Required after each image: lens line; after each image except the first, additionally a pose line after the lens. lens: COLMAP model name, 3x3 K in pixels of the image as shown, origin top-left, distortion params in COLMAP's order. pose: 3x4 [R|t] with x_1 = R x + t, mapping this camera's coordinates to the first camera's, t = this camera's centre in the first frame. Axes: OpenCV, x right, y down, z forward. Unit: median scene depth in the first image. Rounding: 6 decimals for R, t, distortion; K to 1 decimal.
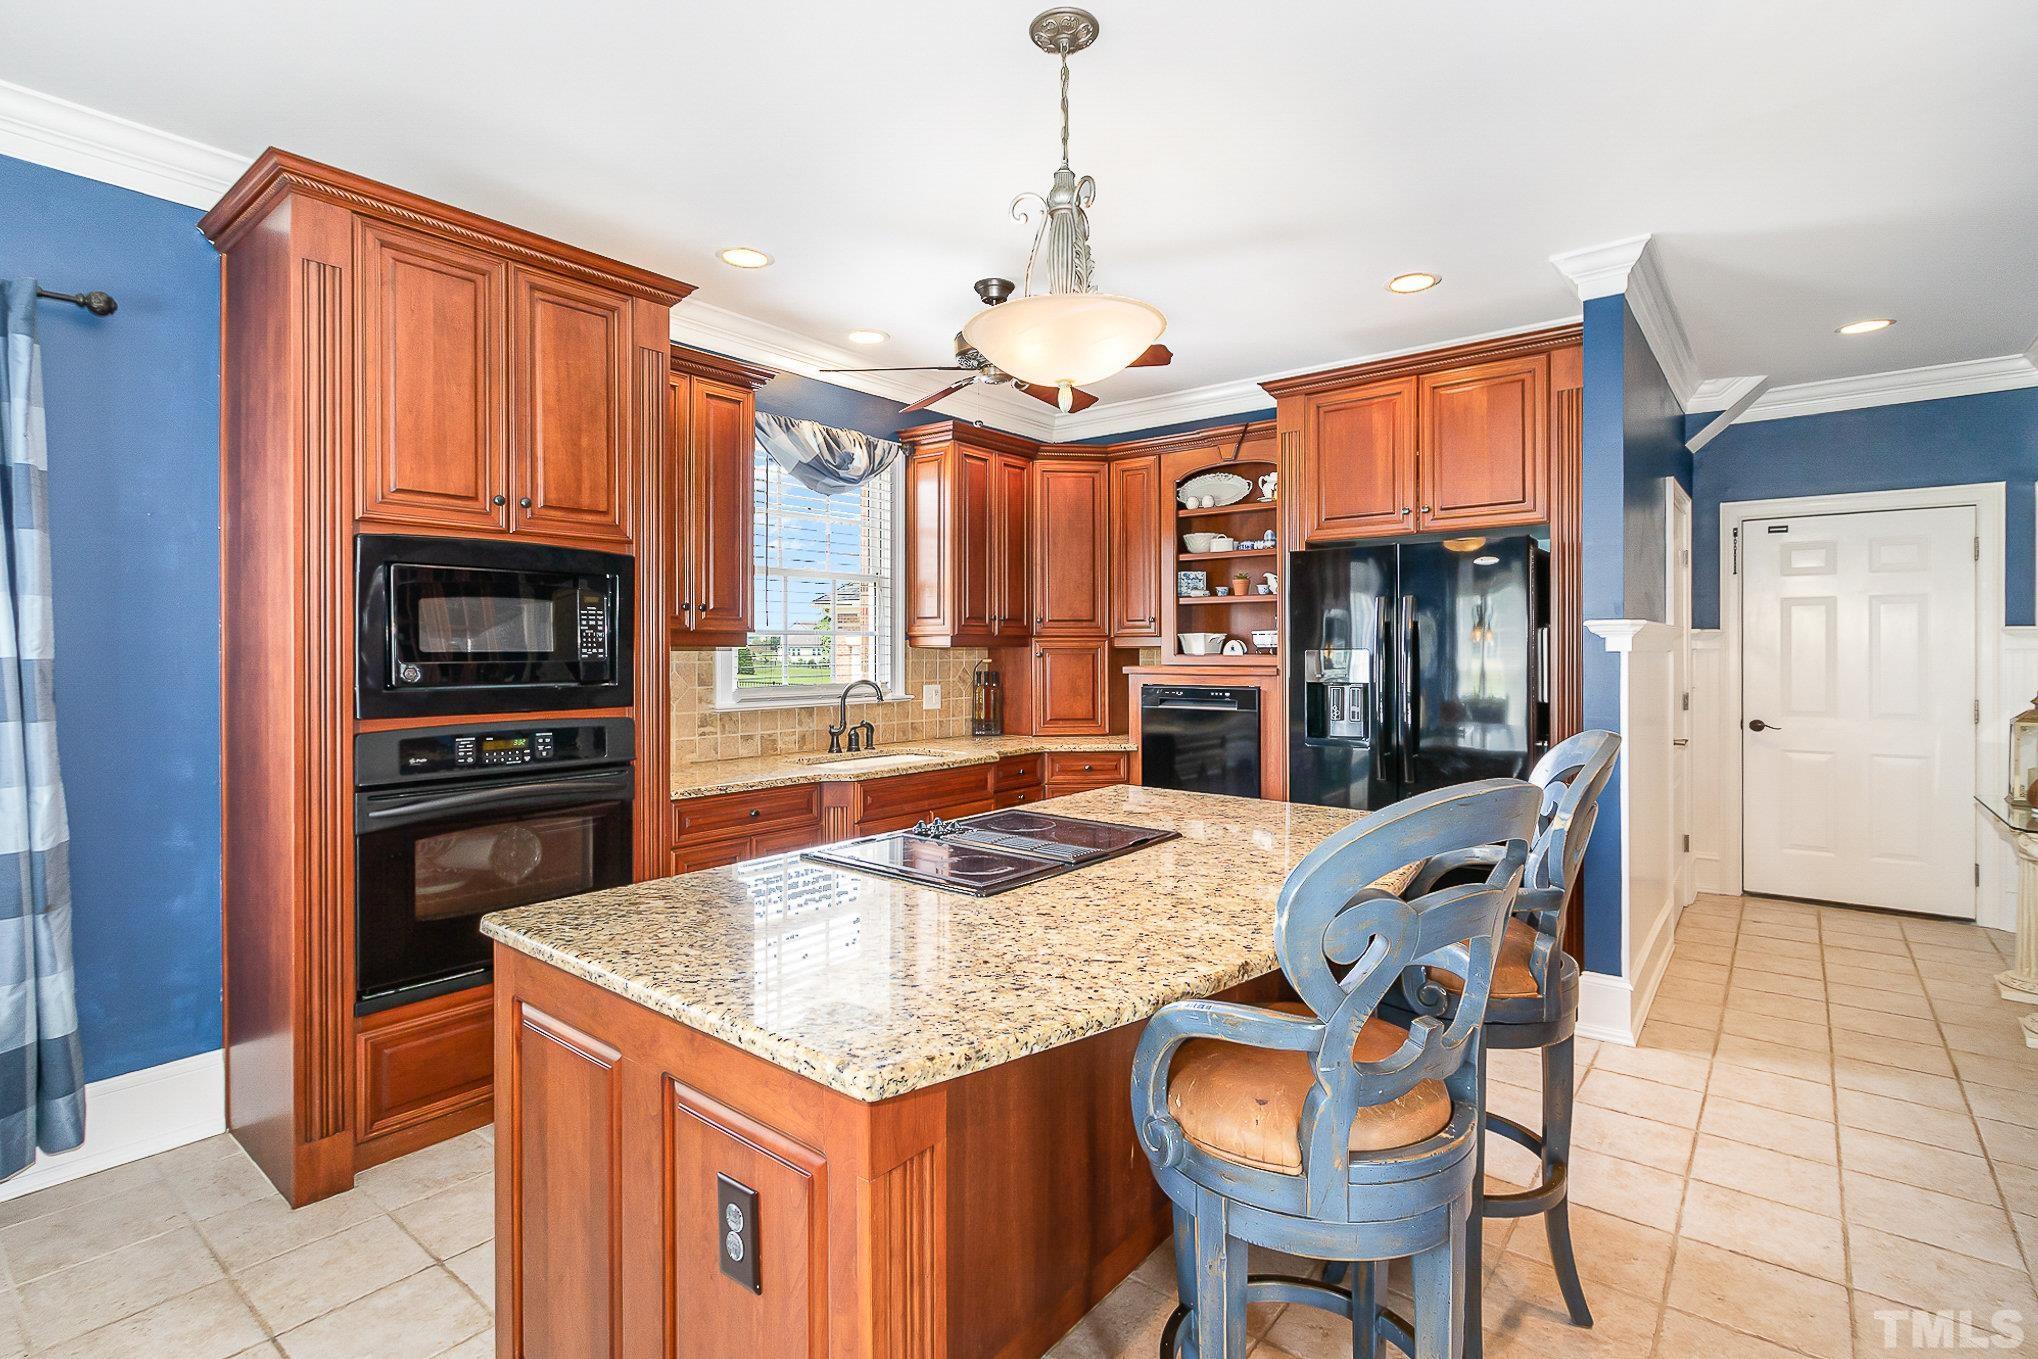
lens RADIAL K [[971.0, 0, 1020.9], [0, 971.0, 691.8], [0, 0, 1]] dist [-0.000115, -0.000069]
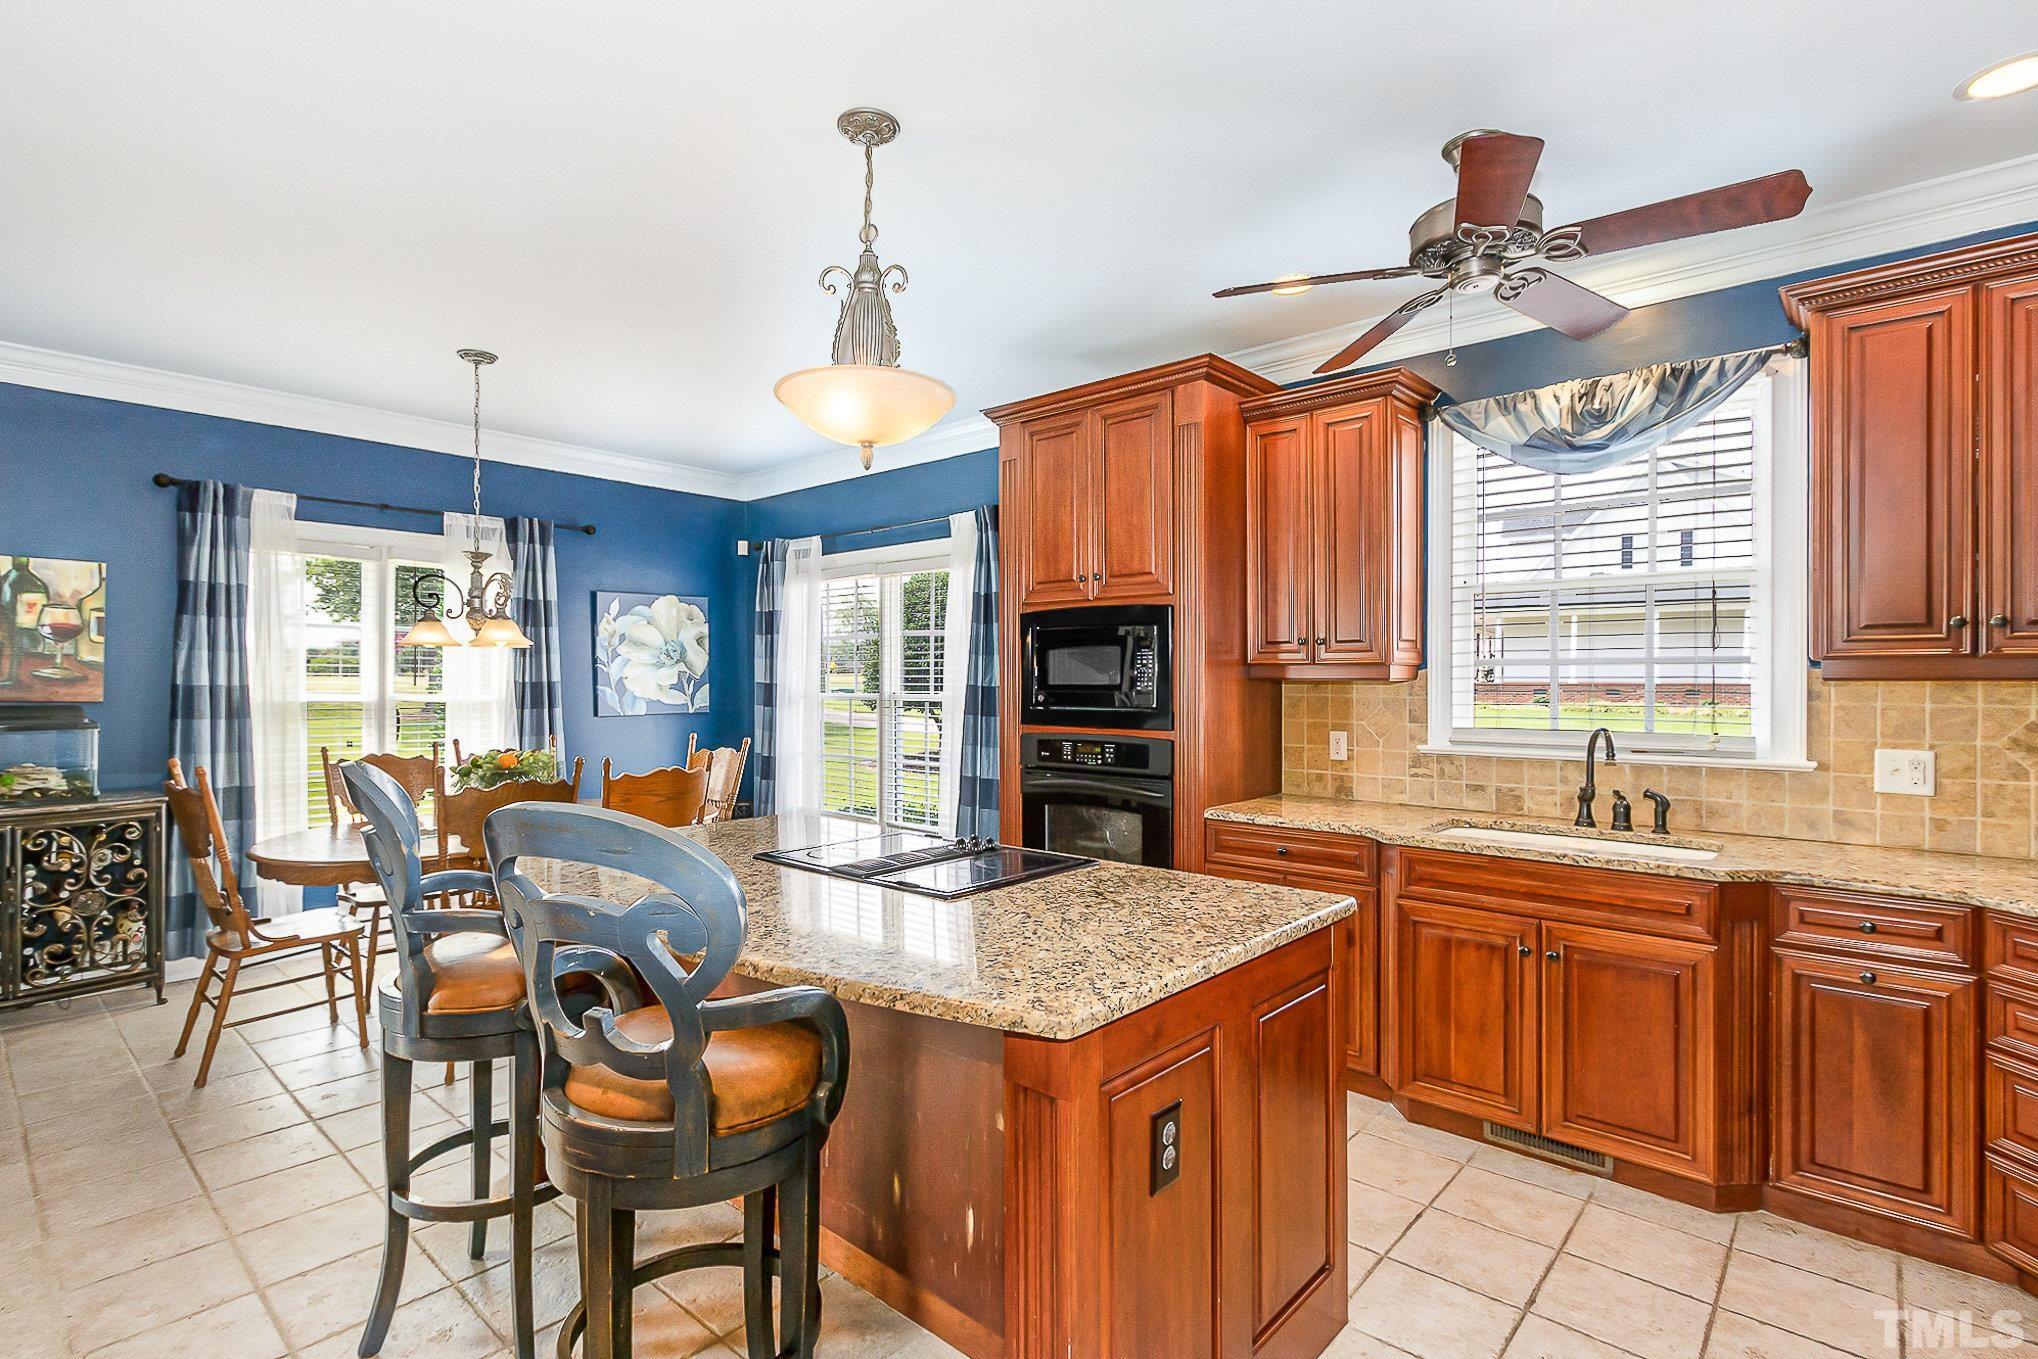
lens RADIAL K [[971.0, 0, 1020.9], [0, 971.0, 691.8], [0, 0, 1]] dist [-0.000115, -0.000069]
pose [[-0.054547, 0.006497, -0.998490, 0.700148], [-0.046152, 0.998894, 0.009021, -0.030504], [0.997444, 0.046574, -0.054187, 0.780991]]
